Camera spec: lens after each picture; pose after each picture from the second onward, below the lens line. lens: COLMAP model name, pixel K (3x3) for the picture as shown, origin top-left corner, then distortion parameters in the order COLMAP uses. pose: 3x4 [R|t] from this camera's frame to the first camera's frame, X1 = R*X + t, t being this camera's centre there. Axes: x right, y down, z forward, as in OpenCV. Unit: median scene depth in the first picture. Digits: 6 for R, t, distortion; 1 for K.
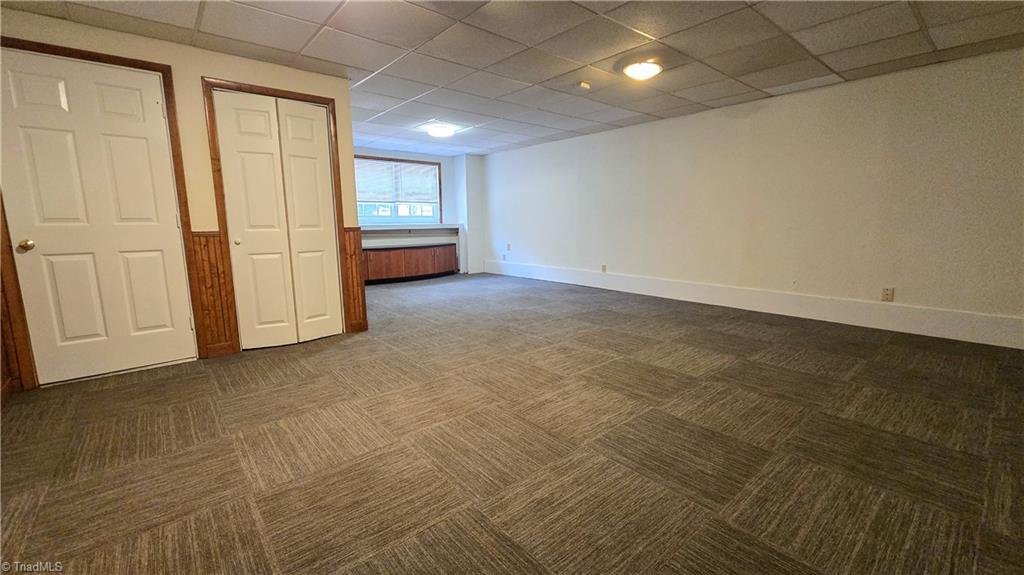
lens RADIAL K [[421.0, 0, 512.7], [0, 421.0, 286.6], [0, 0, 1]] dist [-0.003988, -0.000307]
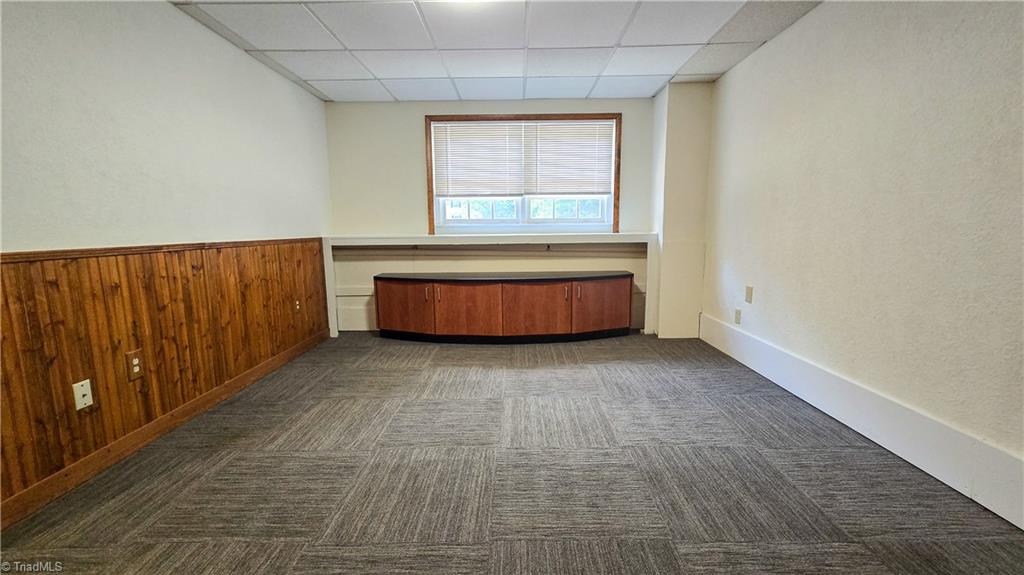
lens RADIAL K [[421.0, 0, 509.6], [0, 421.0, 288.9], [0, 0, 1]] dist [-0.003988, -0.000307]
pose [[0.753887, 0.092997, -0.650389, 0.077159], [-0.095637, 0.994921, 0.031405, -0.089009], [0.650006, 0.038526, 0.758952, 0.546335]]
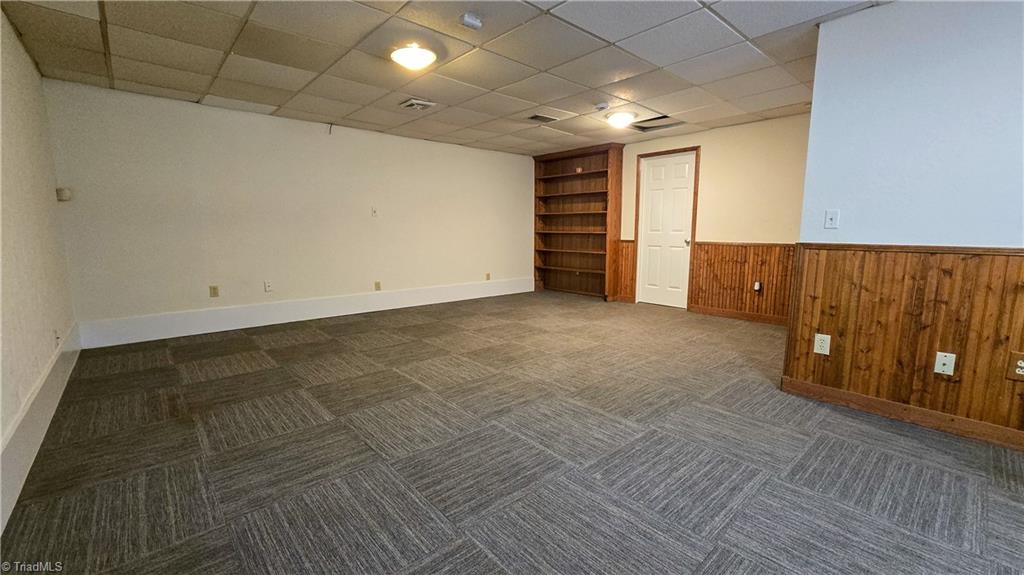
lens RADIAL K [[421.0, 0, 512.1], [0, 421.0, 289.9], [0, 0, 1]] dist [-0.003988, -0.000307]
pose [[-0.999713, 0.007763, -0.022644, 0.056924], [0.000720, 0.955288, 0.295675, -0.132301], [0.023927, 0.295574, -0.955020, 0.811887]]
